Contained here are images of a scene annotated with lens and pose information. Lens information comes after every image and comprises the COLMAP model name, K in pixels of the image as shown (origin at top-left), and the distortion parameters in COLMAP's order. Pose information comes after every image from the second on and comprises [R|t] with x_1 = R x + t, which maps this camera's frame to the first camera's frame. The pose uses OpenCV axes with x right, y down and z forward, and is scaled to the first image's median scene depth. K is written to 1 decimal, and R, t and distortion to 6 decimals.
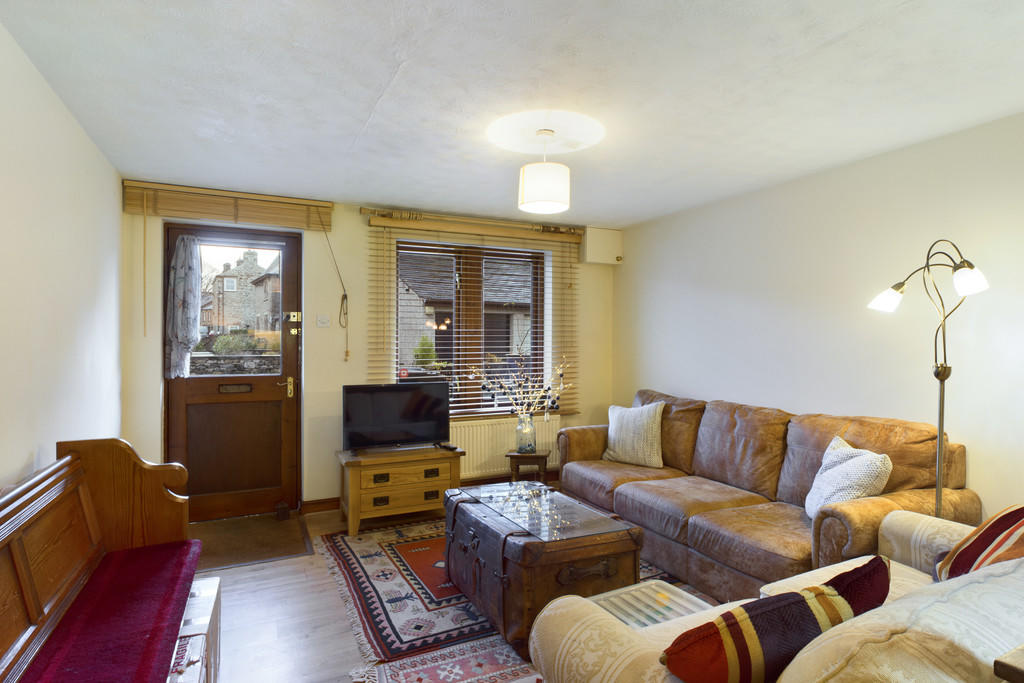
lens RADIAL K [[540.8, 0, 513.2], [0, 540.8, 343.0], [0, 0, 1]] dist [0.002841, -0.002226]
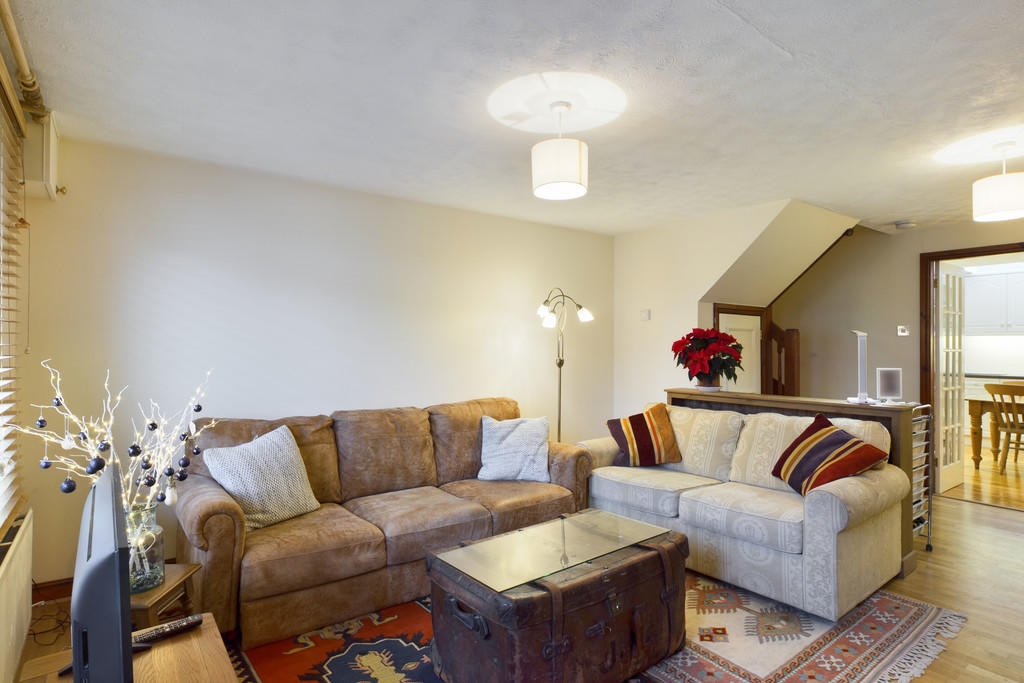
lens RADIAL K [[540.8, 0, 512.3], [0, 540.8, 341.2], [0, 0, 1]] dist [0.002841, -0.002226]
pose [[-0.179523, 0.005965, 0.983736, -0.626006], [0.000826, 0.999982, -0.005913, -0.005244], [-0.983754, -0.000249, -0.179524, 0.988795]]
